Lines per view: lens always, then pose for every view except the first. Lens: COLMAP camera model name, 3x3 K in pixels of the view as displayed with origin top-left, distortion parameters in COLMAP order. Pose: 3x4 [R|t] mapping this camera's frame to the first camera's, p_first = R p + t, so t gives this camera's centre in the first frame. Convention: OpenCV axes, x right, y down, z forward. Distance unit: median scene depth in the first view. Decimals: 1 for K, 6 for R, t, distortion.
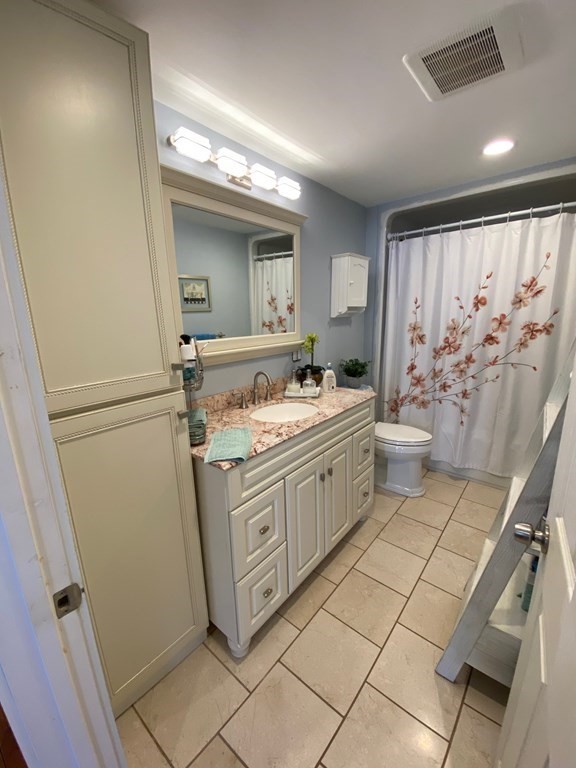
lens RADIAL K [[313.5, 0, 286.0], [0, 313.5, 386.4], [0, 0, 1]] dist [0.038052, -0.032144]
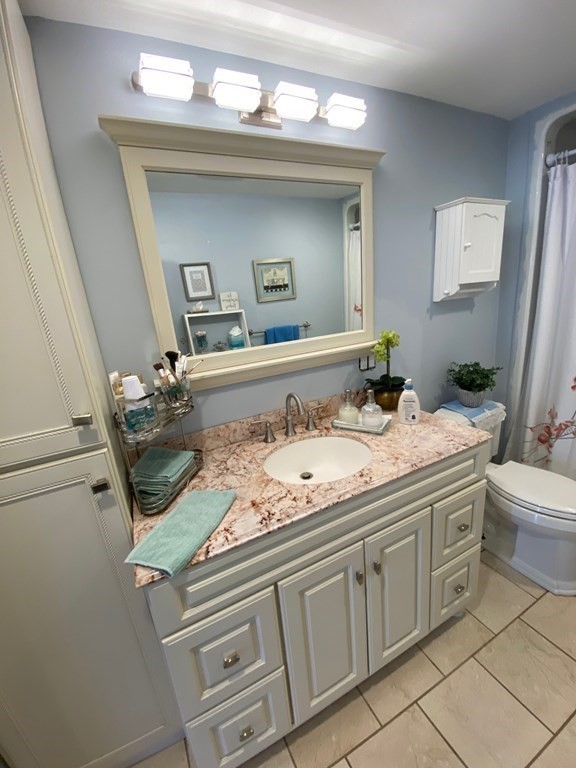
lens RADIAL K [[310.5, 0, 284.3], [0, 310.5, 384.1], [0, 0, 1]] dist [0.019580, -0.021062]
pose [[0.910795, 0.051387, -0.409649, 0.146386], [-0.023316, 0.997043, 0.073229, -0.091949], [0.412200, -0.057145, 0.909299, 0.272410]]
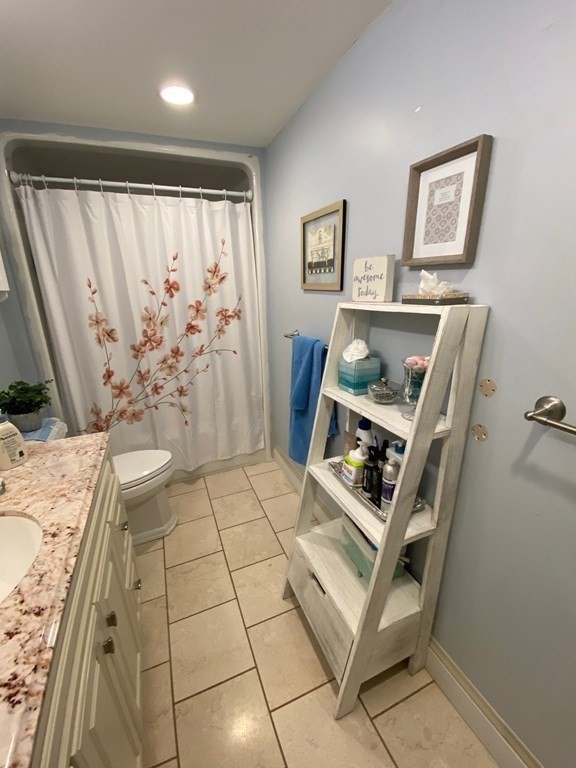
lens RADIAL K [[310.5, 0, 284.3], [0, 310.5, 384.1], [0, 0, 1]] dist [0.019580, -0.021062]
pose [[0.460970, -0.246633, 0.852454, -0.046243], [0.211543, 0.963451, 0.164353, -0.083997], [-0.861833, 0.104569, 0.496296, 0.333835]]
